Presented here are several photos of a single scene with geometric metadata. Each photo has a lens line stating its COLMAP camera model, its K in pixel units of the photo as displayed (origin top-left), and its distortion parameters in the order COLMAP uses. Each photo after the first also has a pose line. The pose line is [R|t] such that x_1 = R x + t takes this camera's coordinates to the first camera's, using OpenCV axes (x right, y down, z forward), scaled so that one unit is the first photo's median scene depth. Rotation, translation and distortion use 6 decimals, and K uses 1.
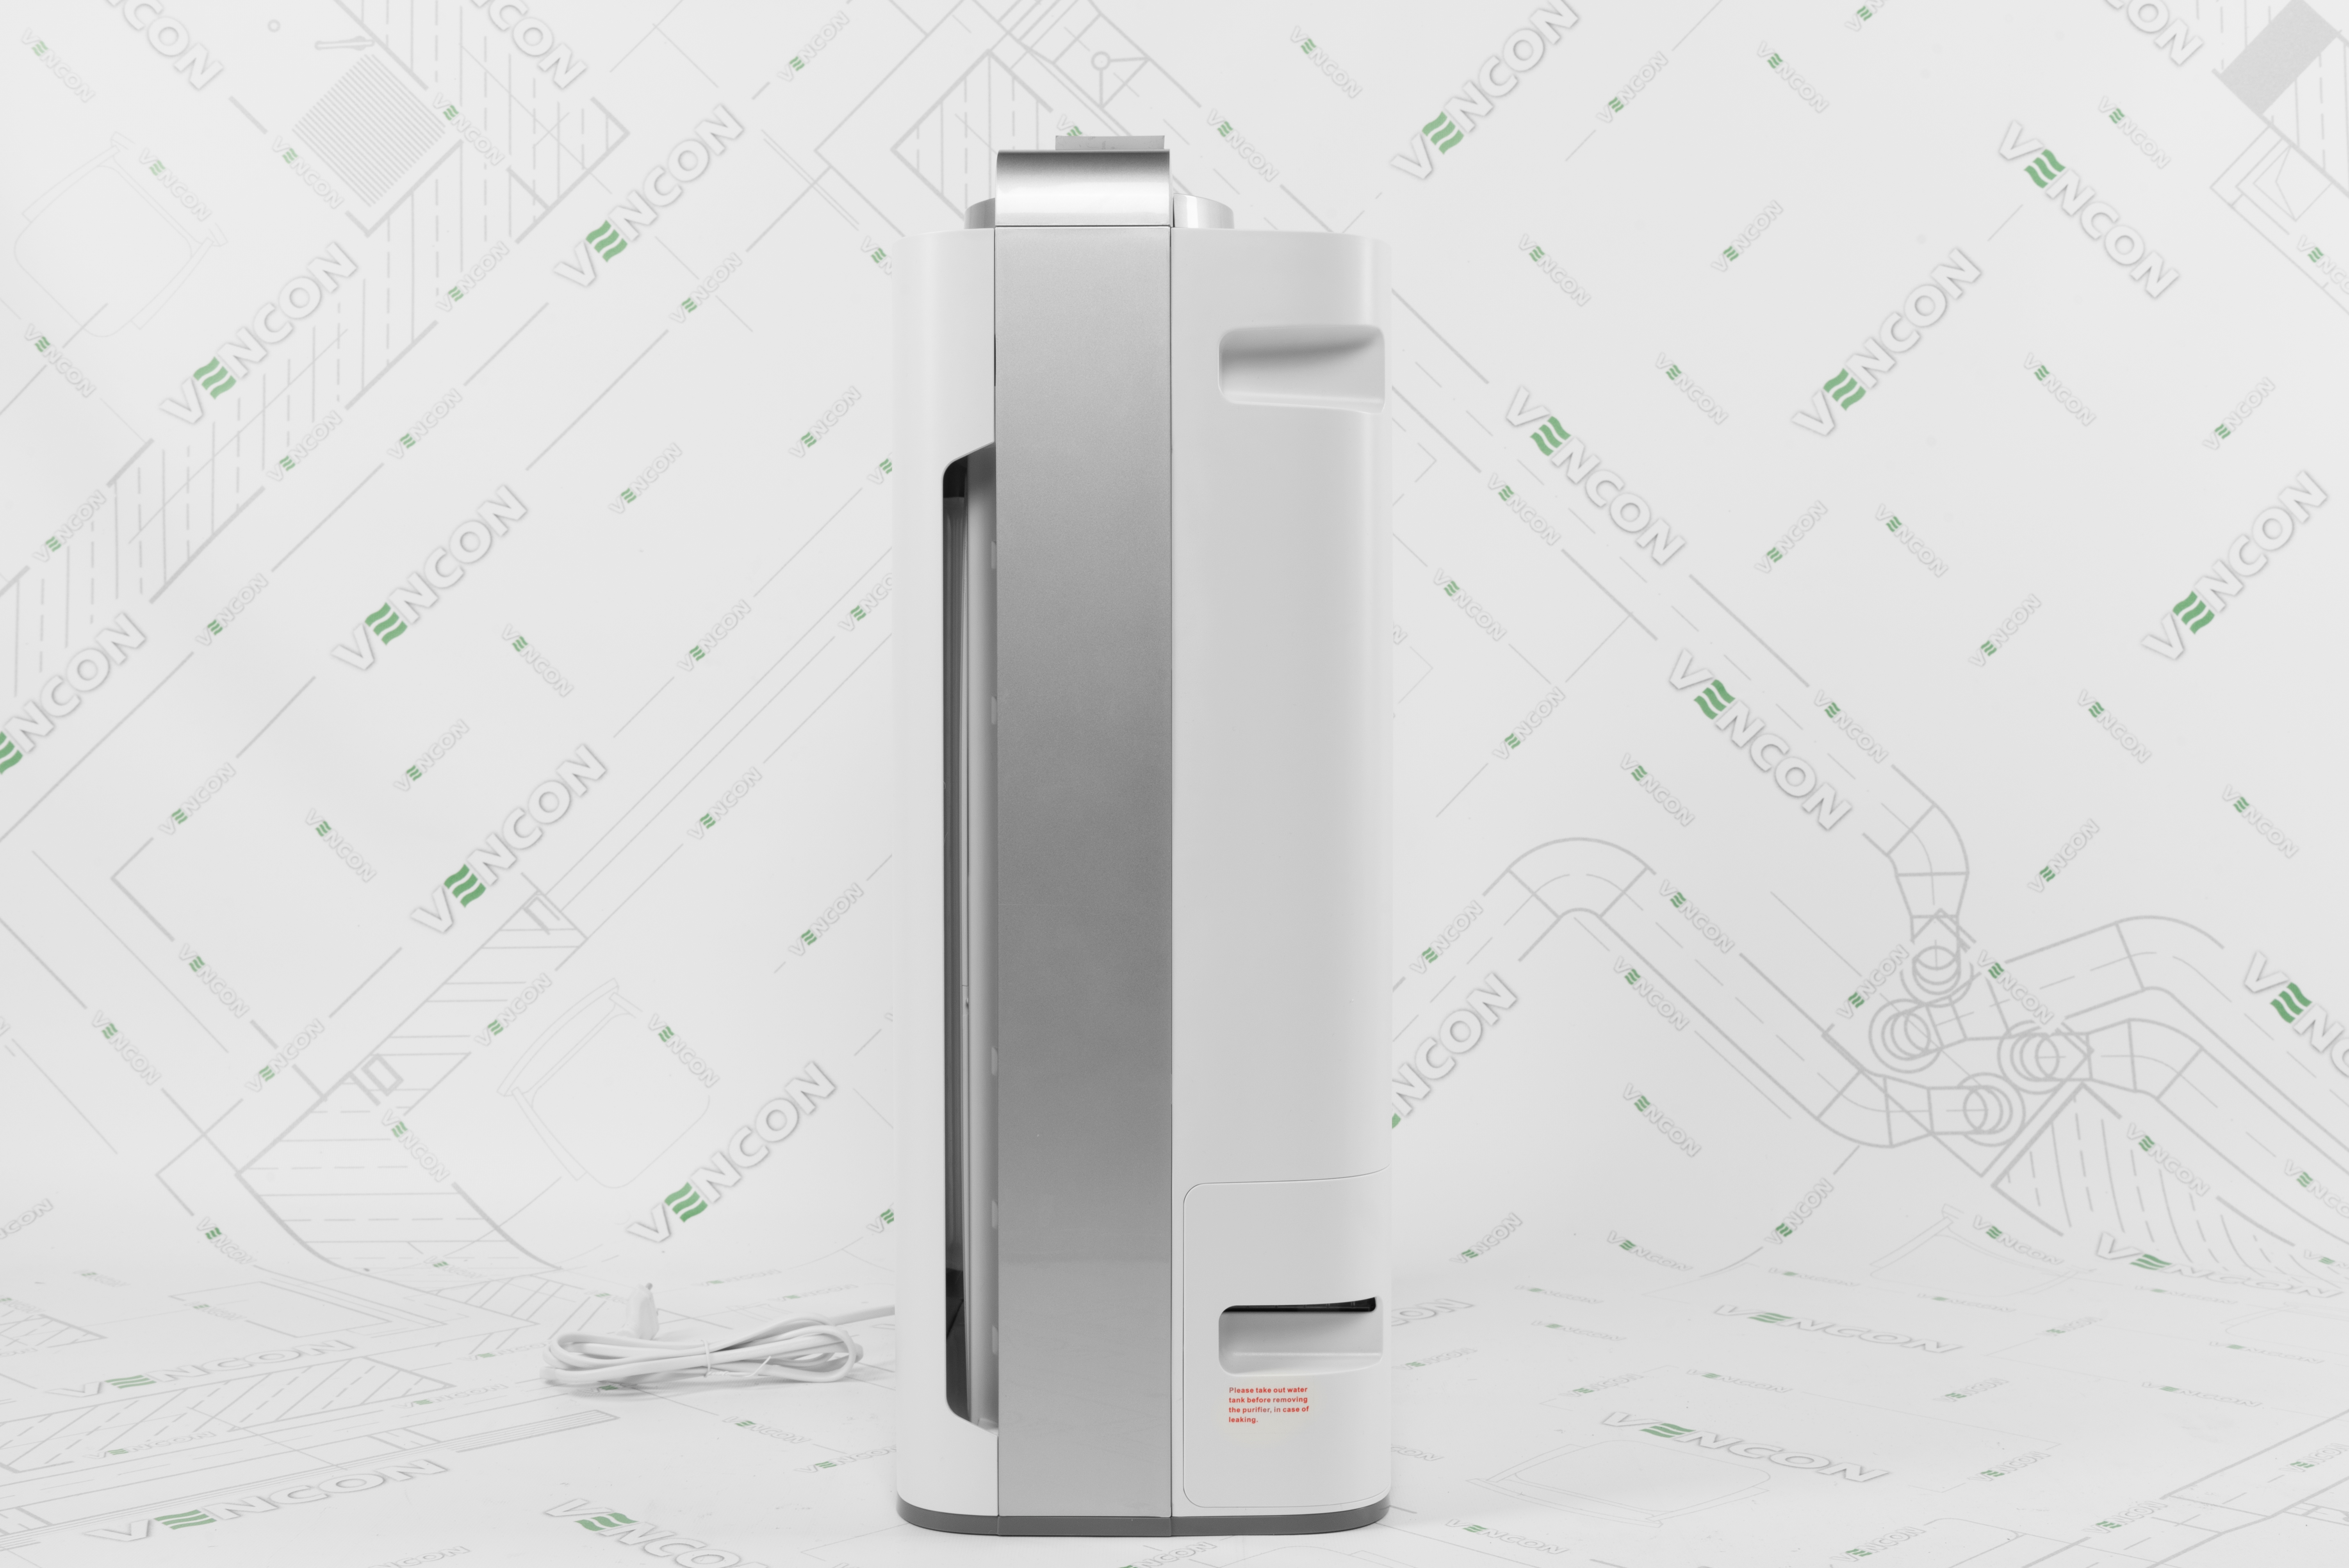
lens RADIAL K [[2724.9, 0, 1165.8], [0, 2724.9, 803.4], [0, 0, 1]] dist [-0.009364, 0.000000]
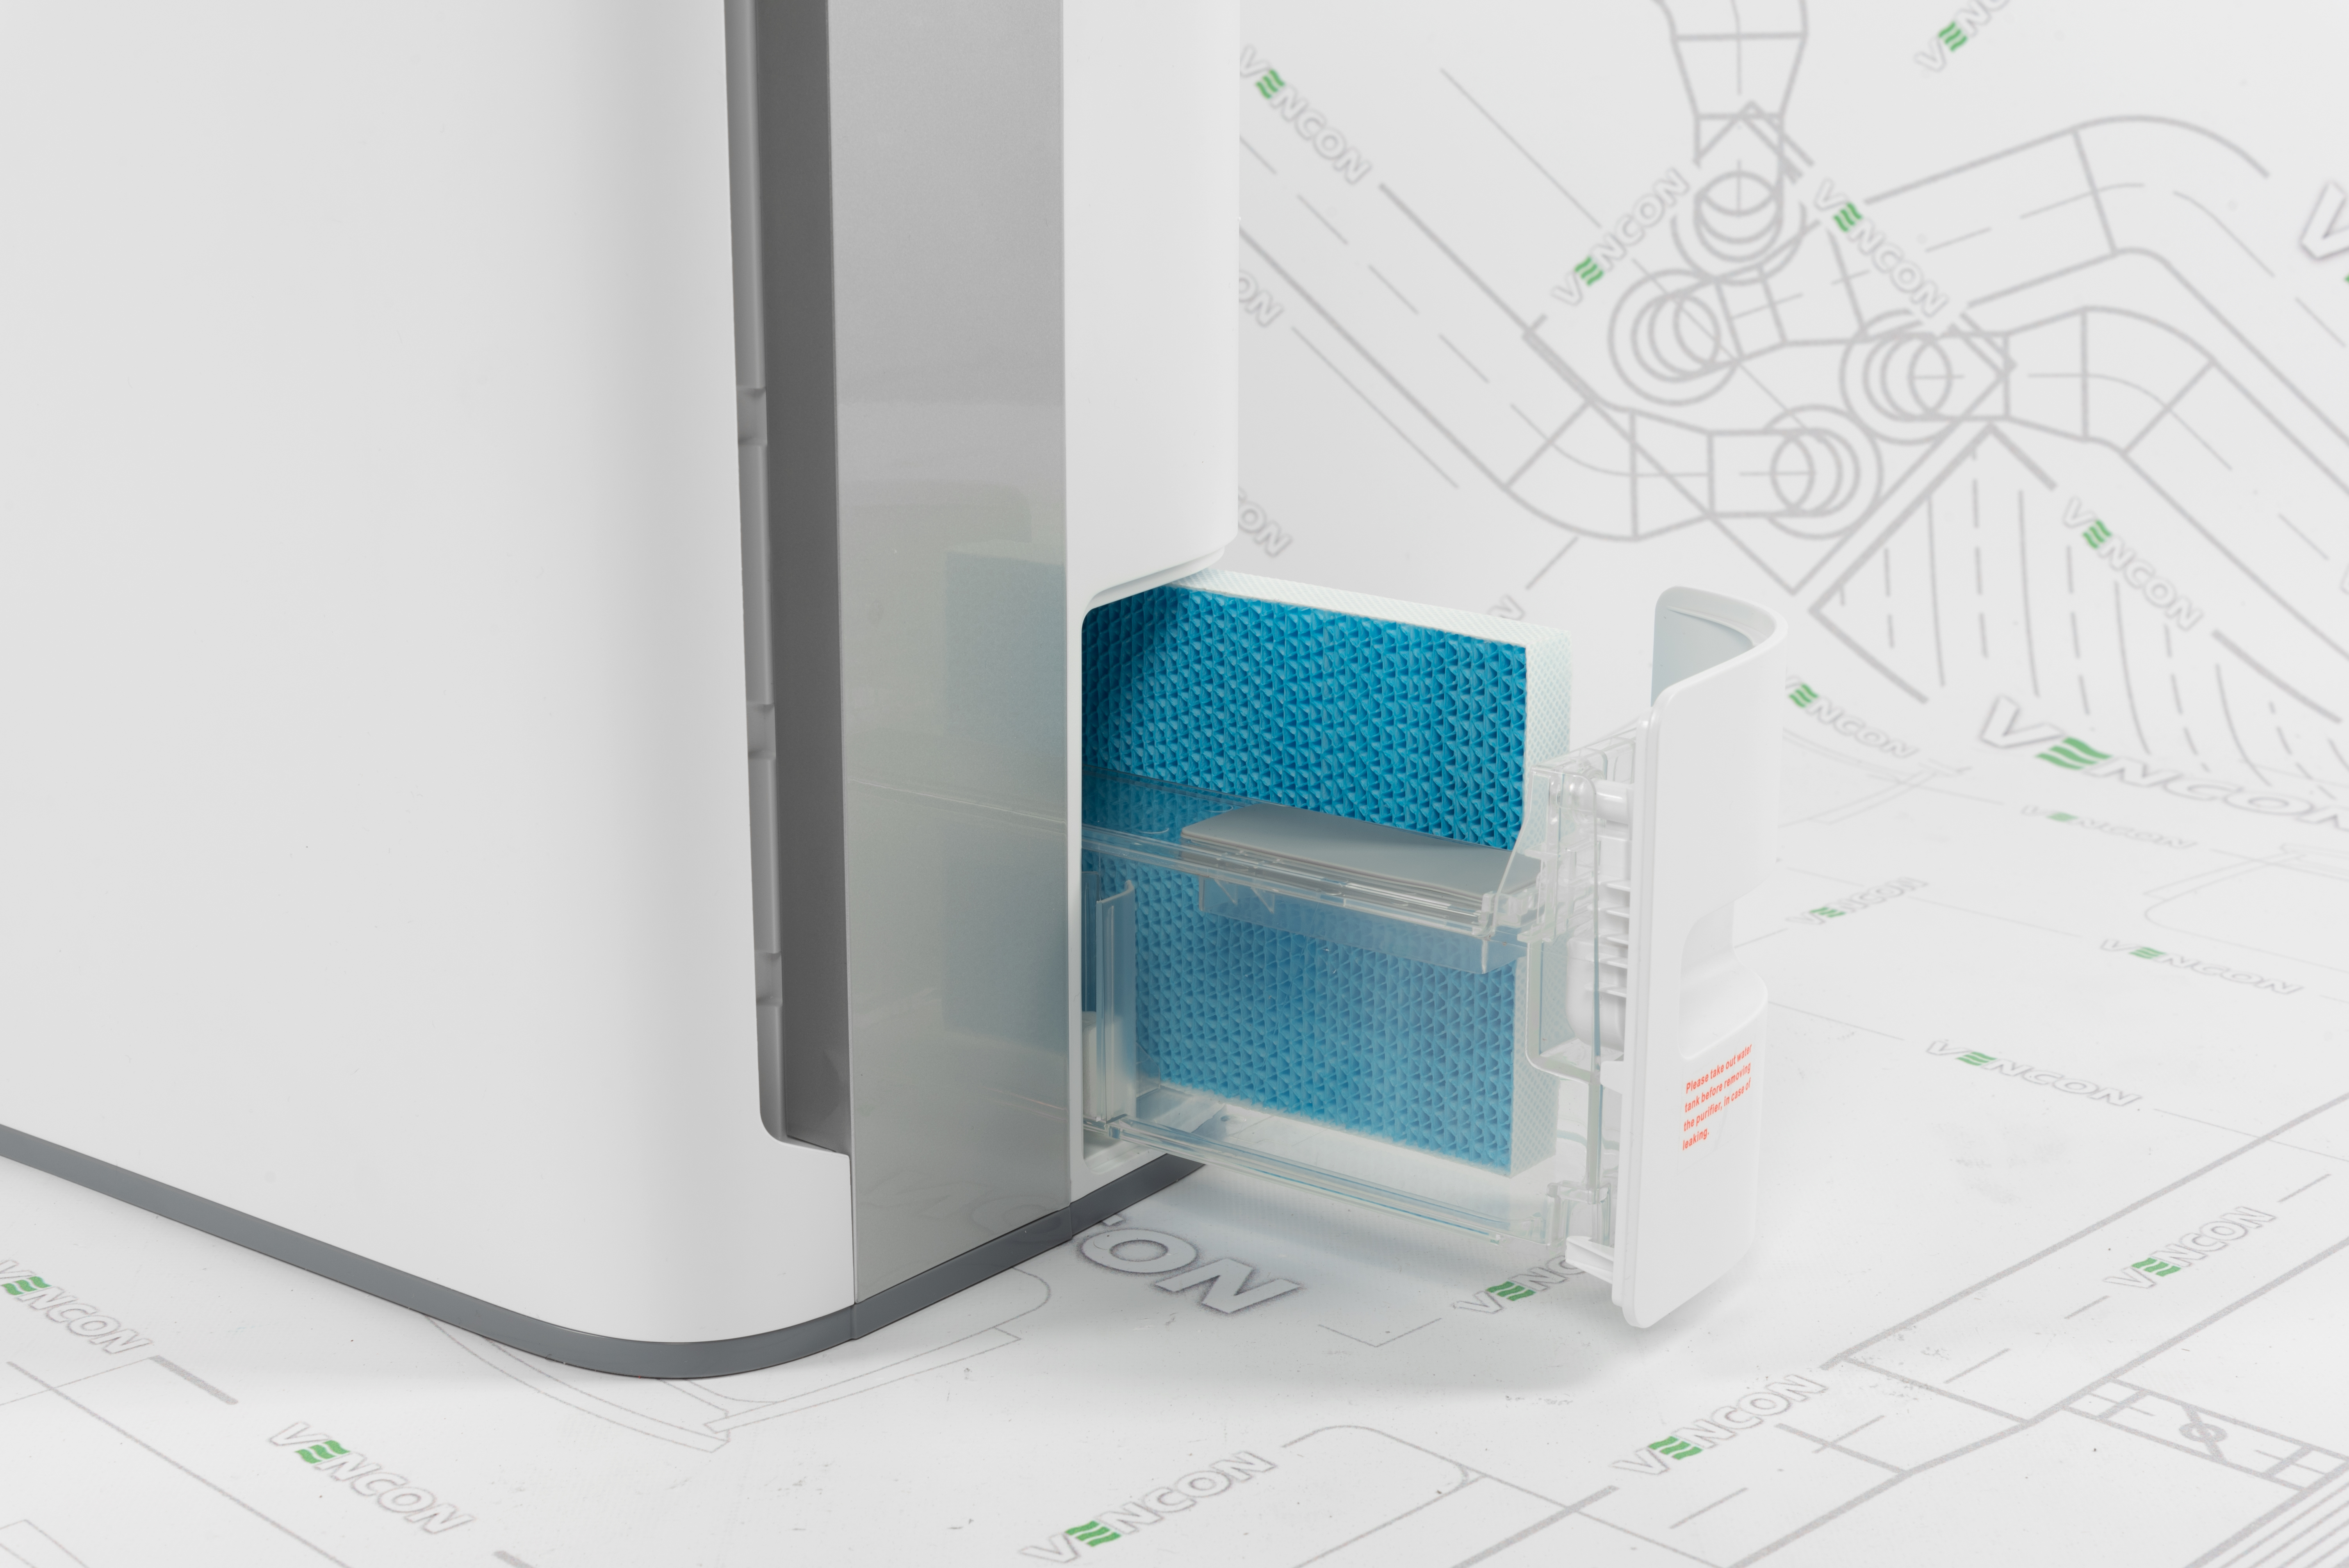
lens RADIAL K [[3618.8, 0, 1158.6], [0, 3618.8, 776.2], [0, 0, 1]] dist [0.005781, 0.000000]
pose [[0.999990, 0.001299, 0.004394, 0.162744], [-0.002255, 0.974345, 0.225047, 0.007529], [-0.003989, -0.225055, 0.974338, 0.266656]]
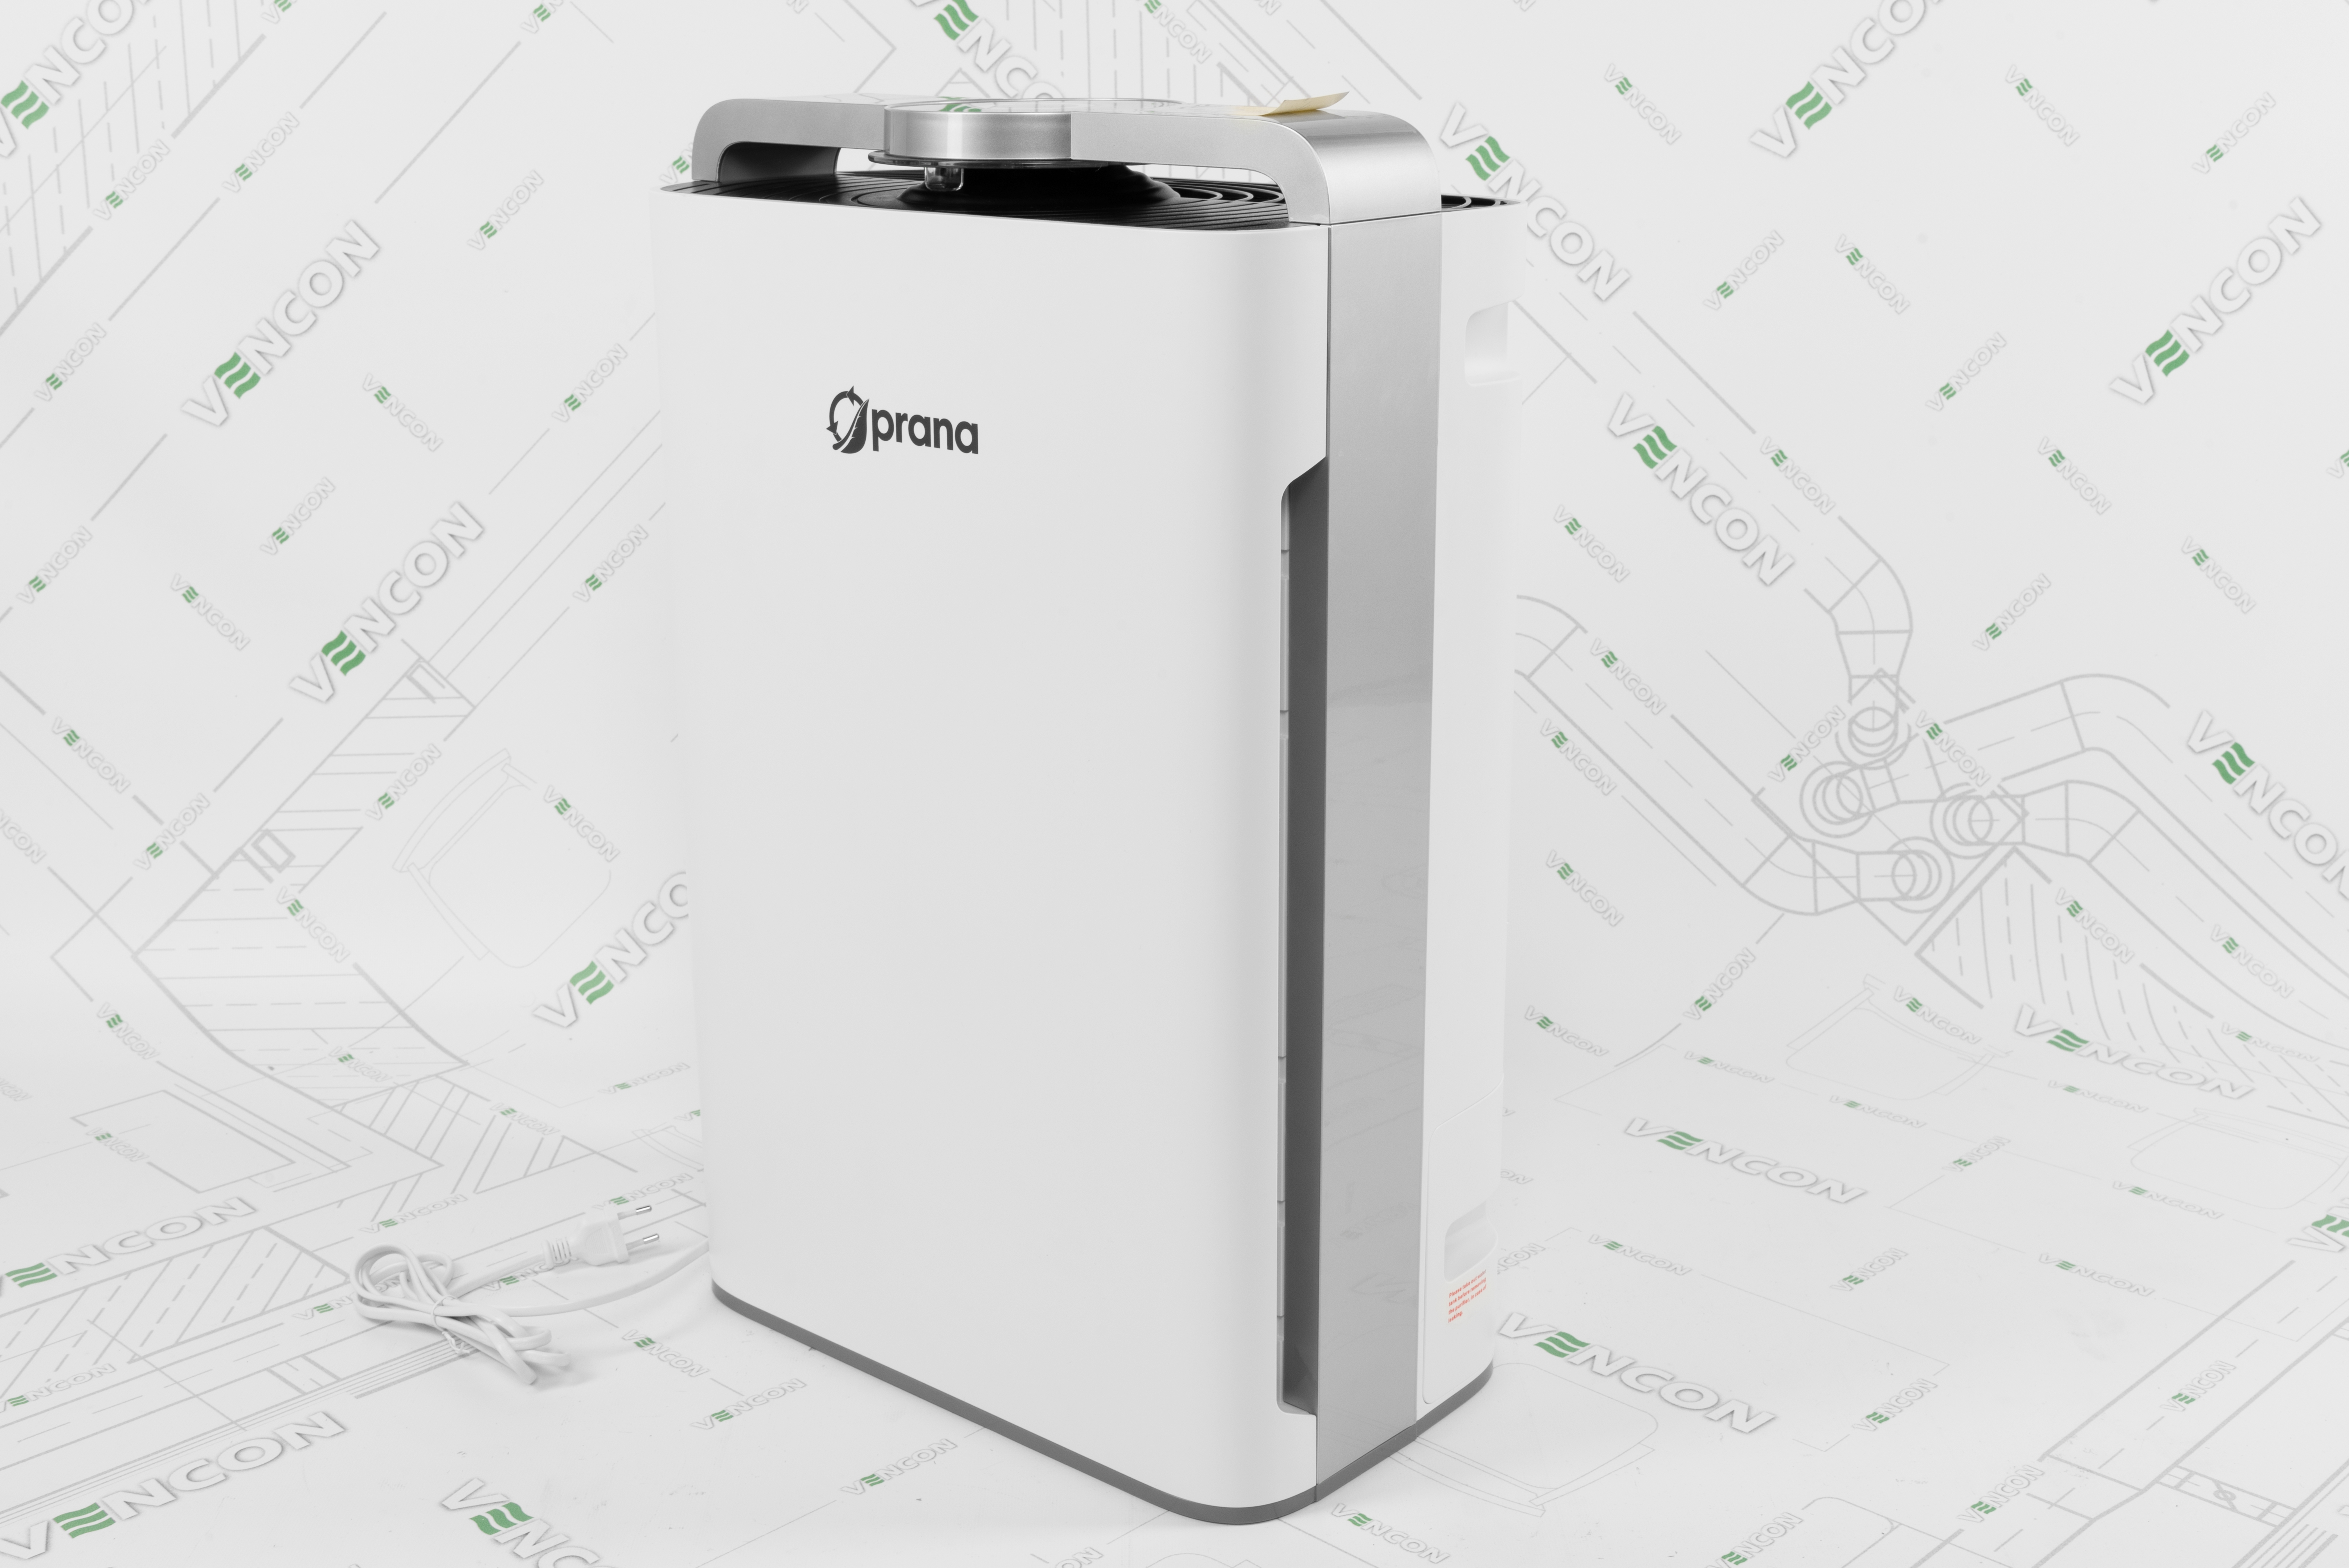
lens RADIAL K [[2757.4, 0, 1165.2], [0, 2757.4, 804.6], [0, 0, 1]] dist [-0.016642, 0.000000]
pose [[0.999909, -0.009712, 0.009349, 0.021783], [0.007096, 0.968850, 0.247546, -0.156850], [-0.011462, -0.247457, 0.968831, 0.046945]]
